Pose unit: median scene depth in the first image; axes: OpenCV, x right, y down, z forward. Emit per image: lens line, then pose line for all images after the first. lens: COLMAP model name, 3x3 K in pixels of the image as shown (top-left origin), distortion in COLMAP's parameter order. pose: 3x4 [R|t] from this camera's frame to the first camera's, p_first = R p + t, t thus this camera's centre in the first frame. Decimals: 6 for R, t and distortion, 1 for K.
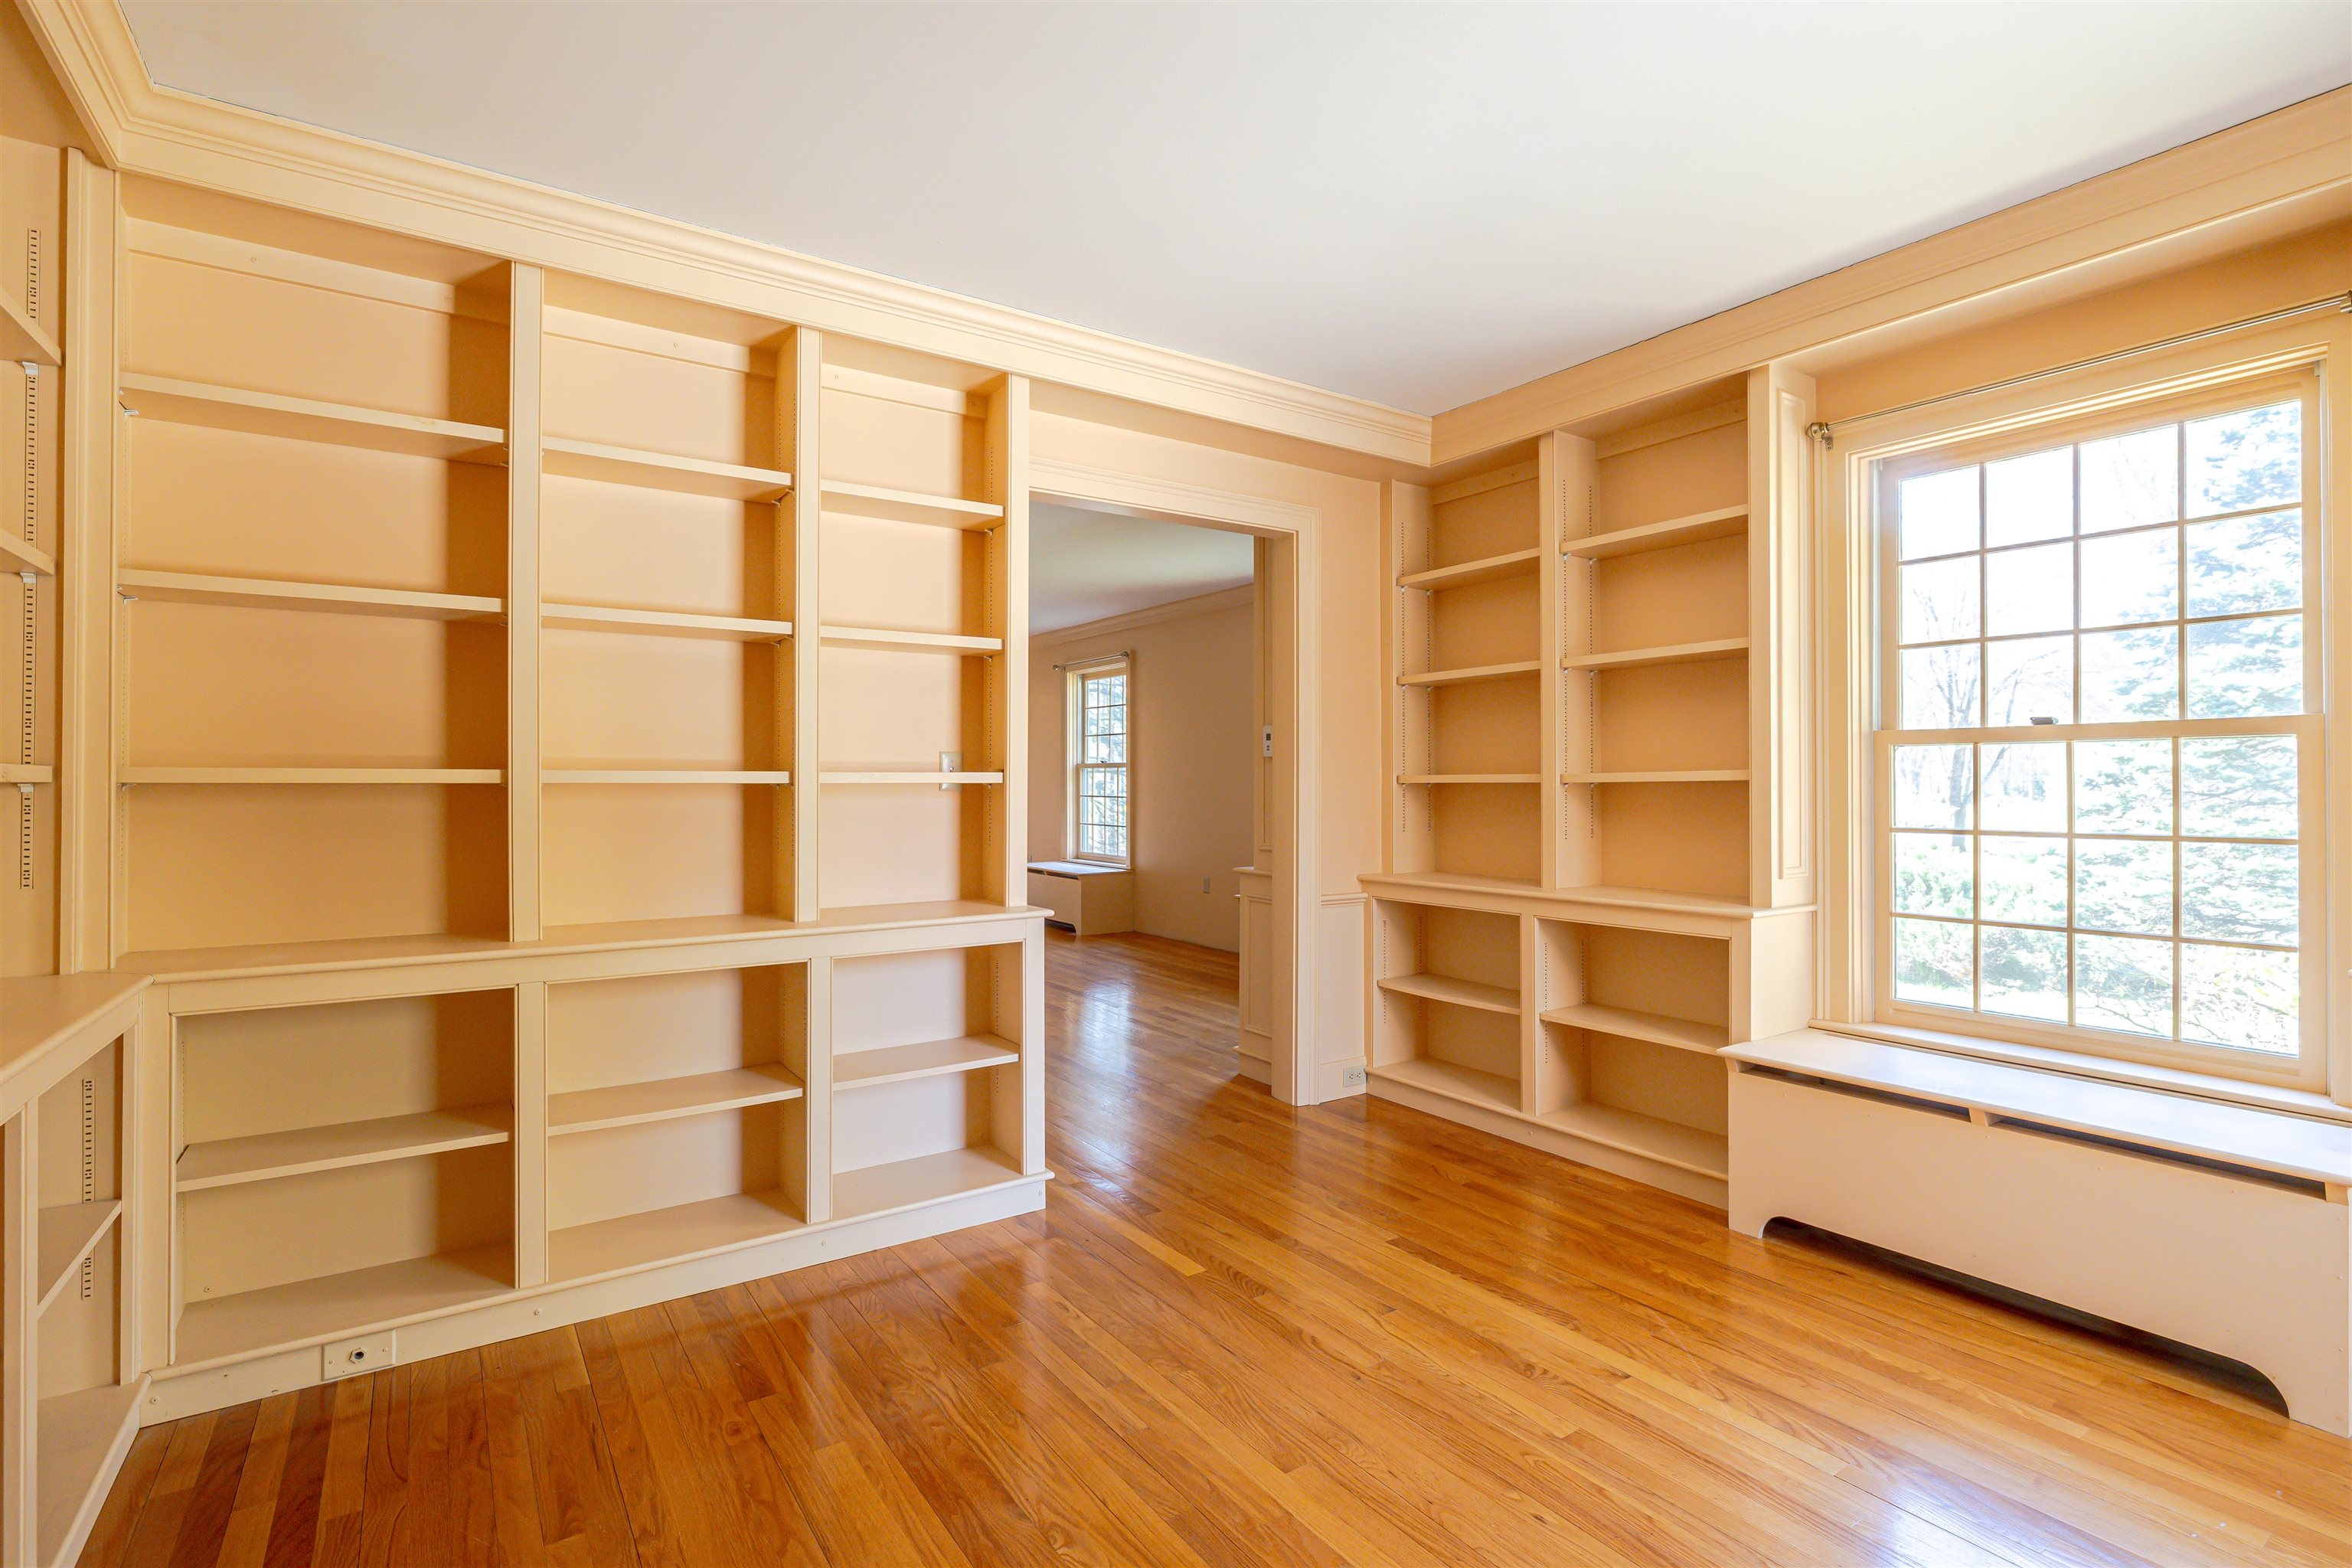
lens RADIAL K [[1101.2, 0, 1162.3], [0, 1101.2, 777.5], [0, 0, 1]] dist [-0.011783, 0.003366]
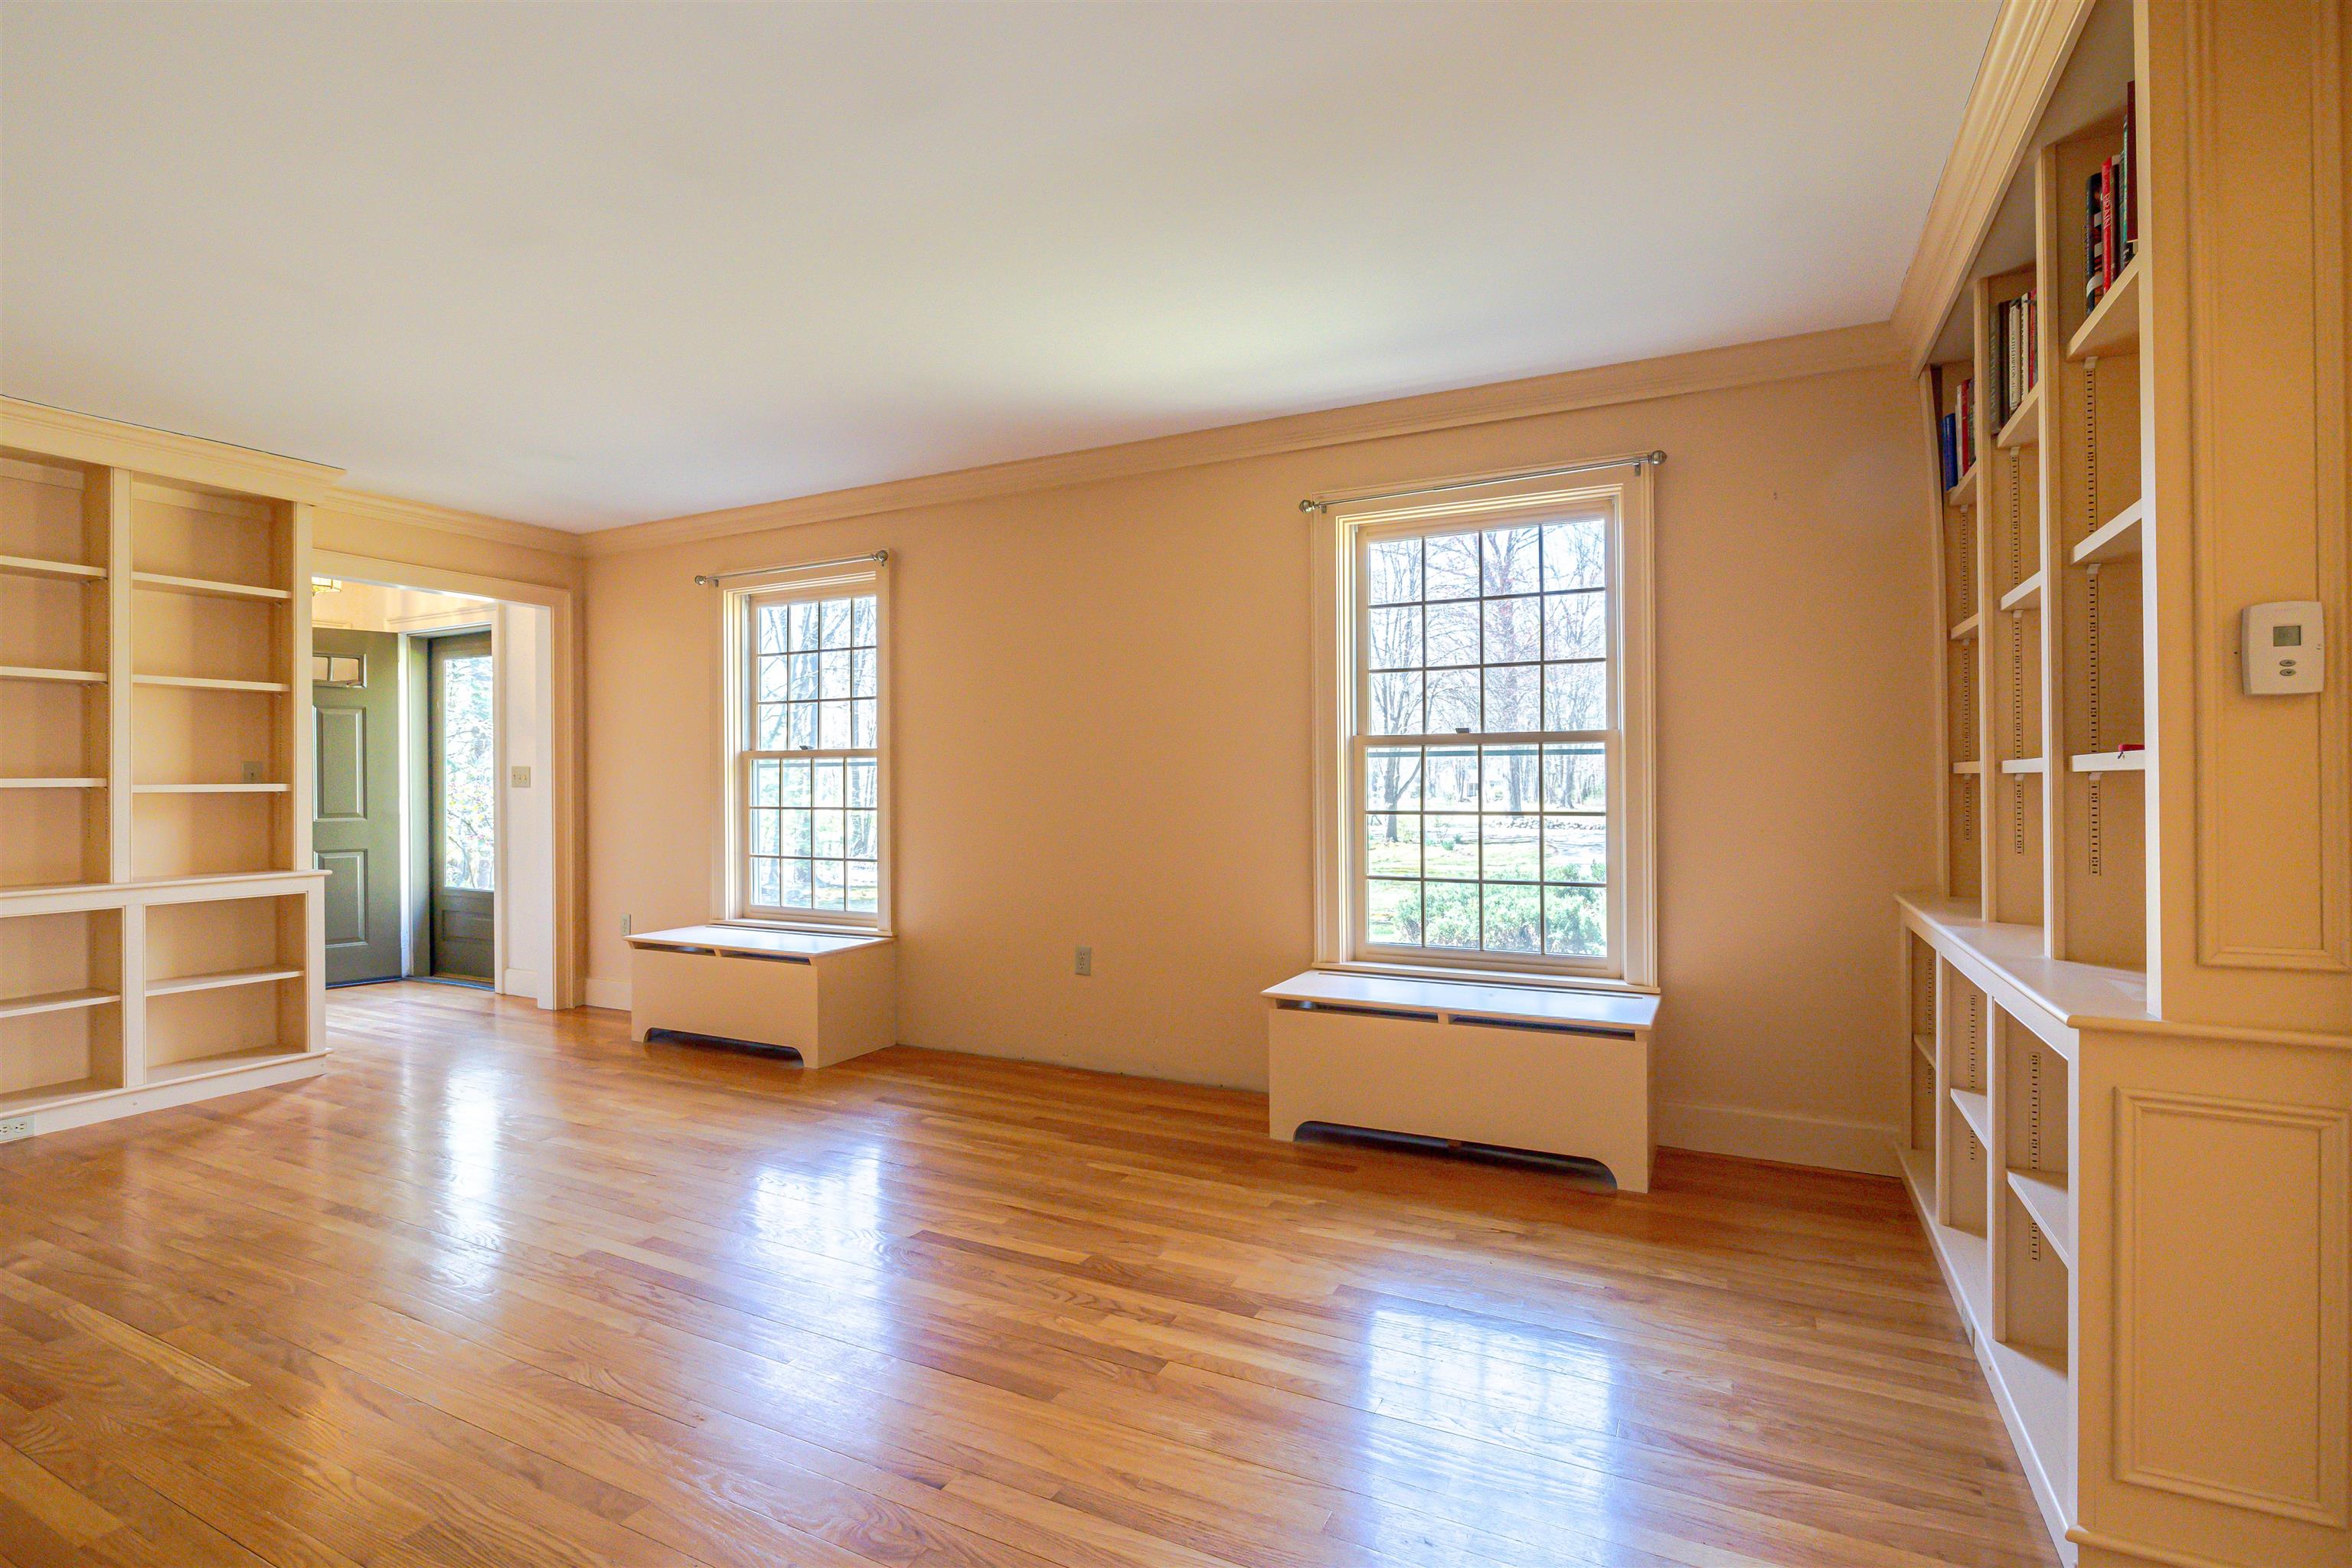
lens RADIAL K [[1101.2, 0, 1181.9], [0, 1101.2, 774.4], [0, 0, 1]] dist [-0.011783, 0.003366]
pose [[0.863848, -0.000307, 0.503753, -0.167896], [0.003132, 0.999984, -0.004762, 0.002958], [-0.503744, 0.005691, 0.863834, 0.393965]]
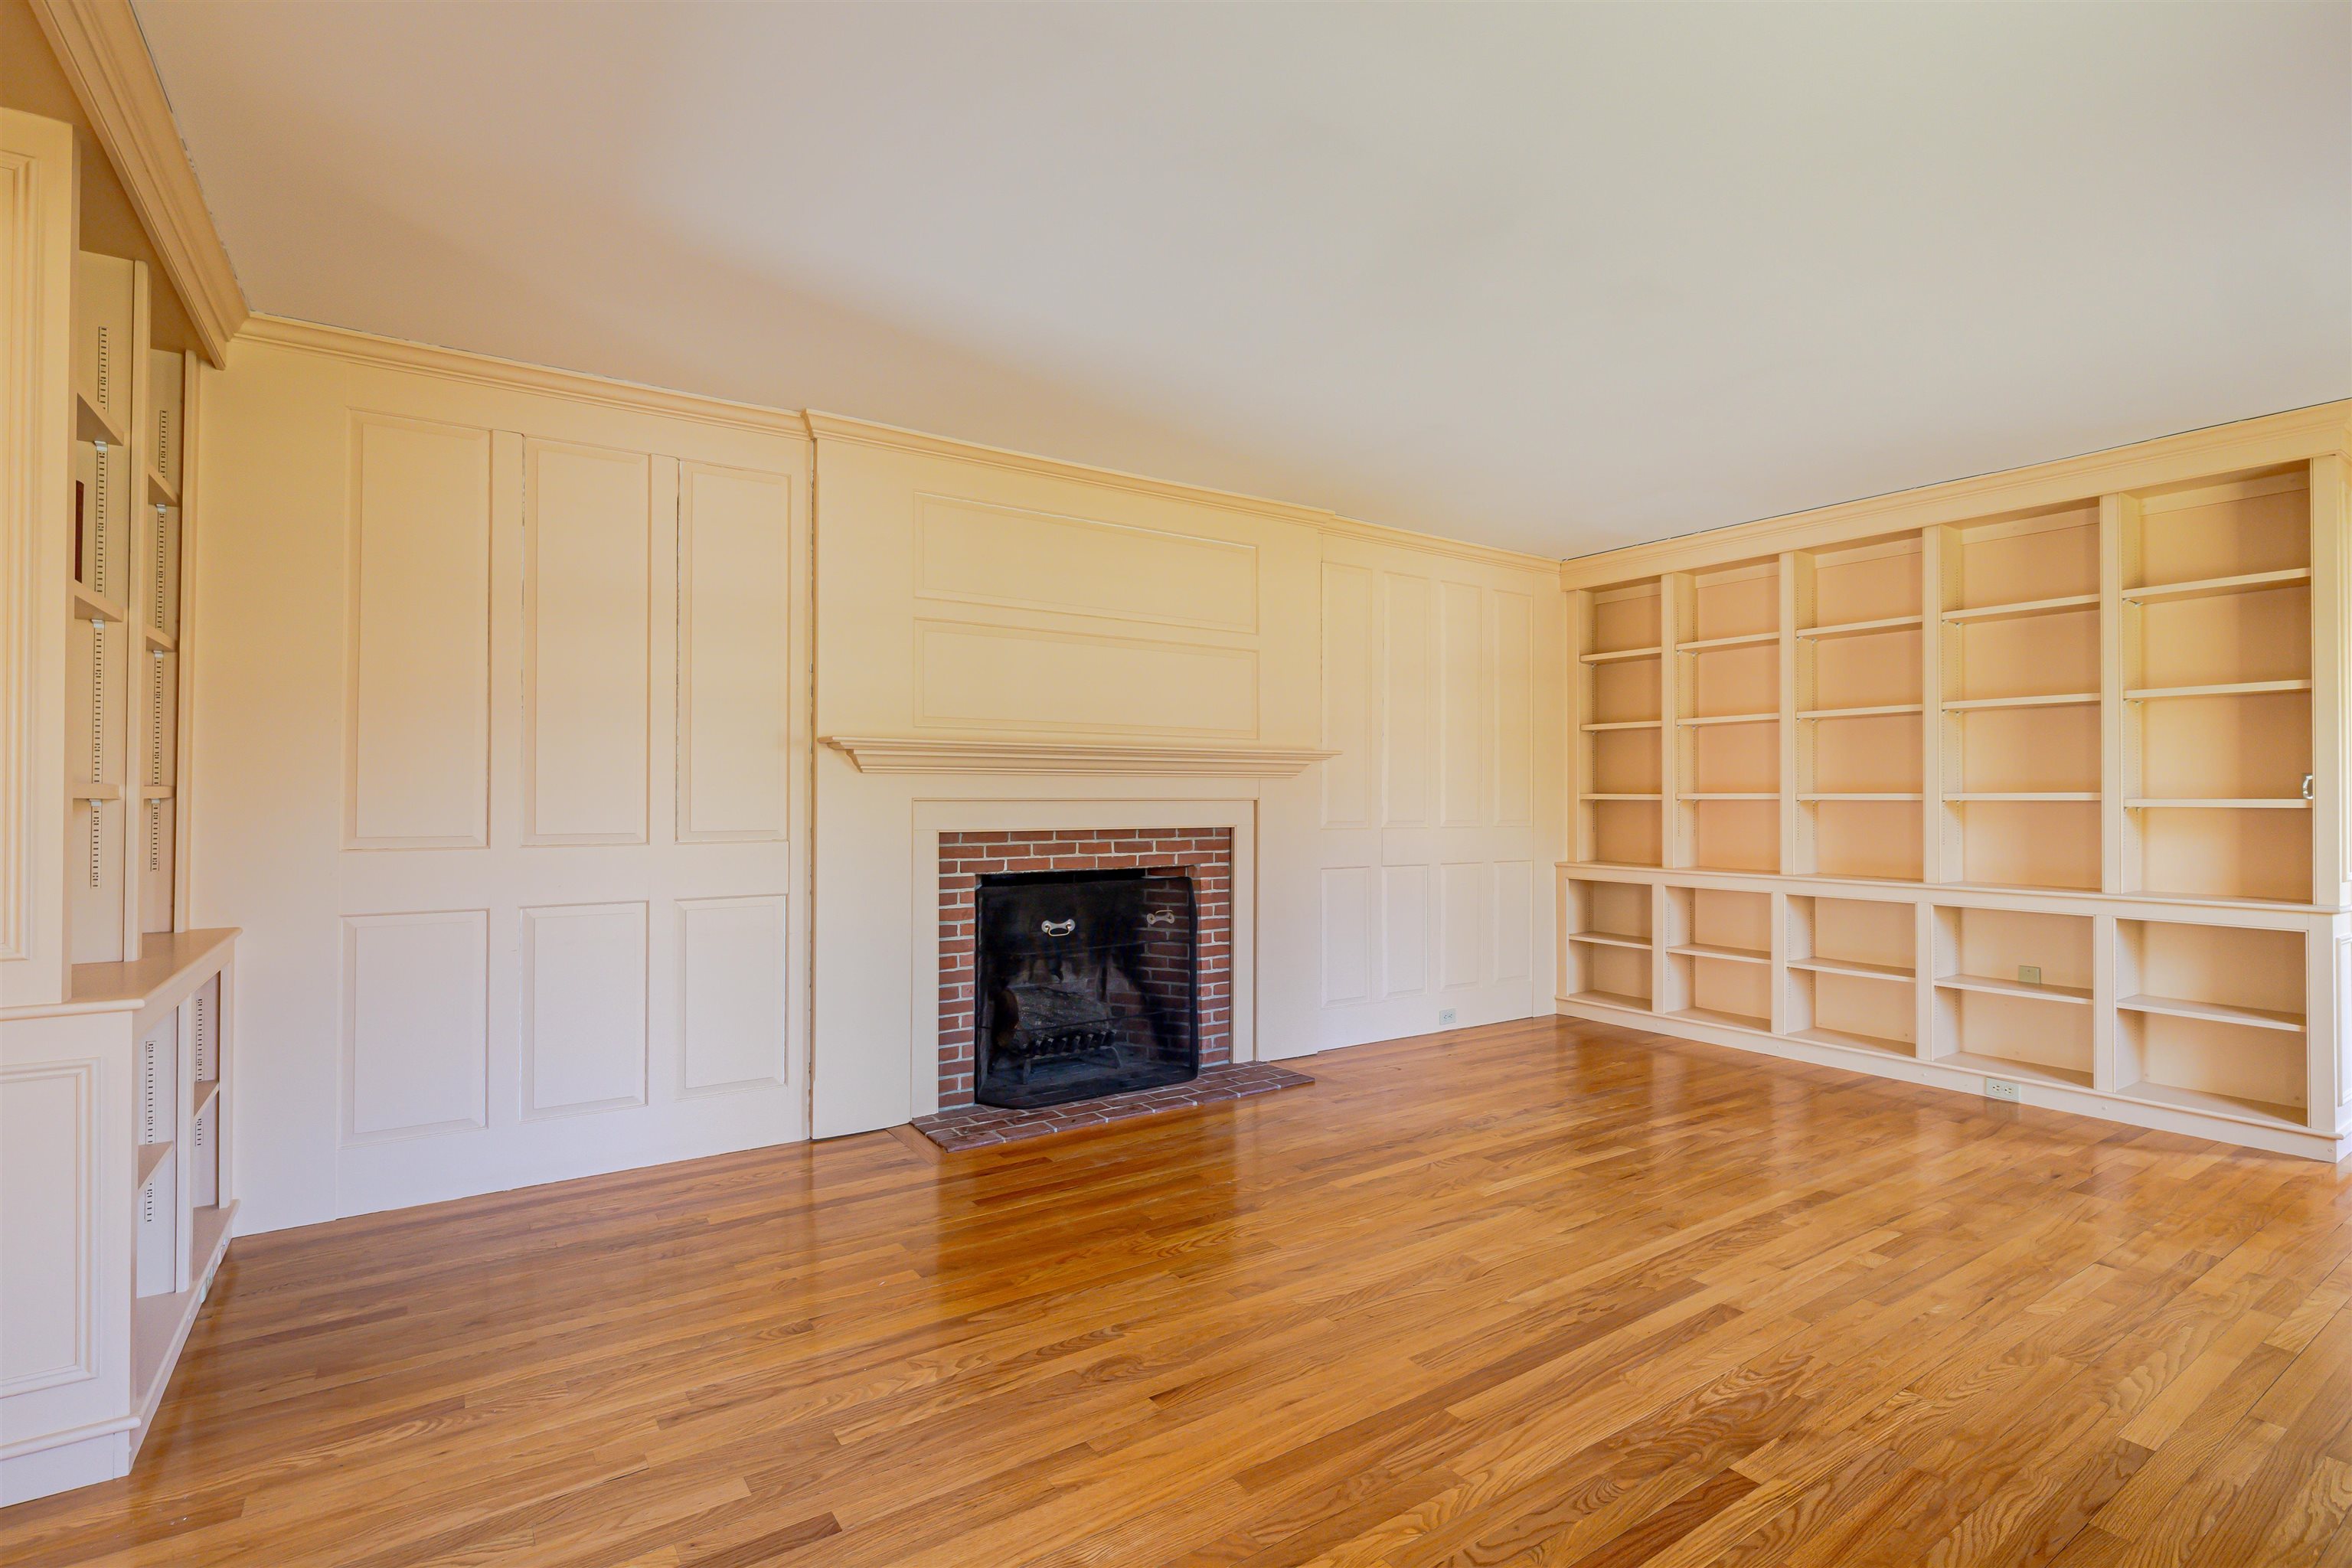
lens RADIAL K [[1101.2, 0, 1174.7], [0, 1101.2, 790.0], [0, 0, 1]] dist [-0.011783, 0.003366]
pose [[0.010161, -0.005108, -0.999935, 0.122307], [0.000966, 0.999987, -0.005098, 0.002297], [0.999948, -0.000914, 0.010166, 0.586006]]
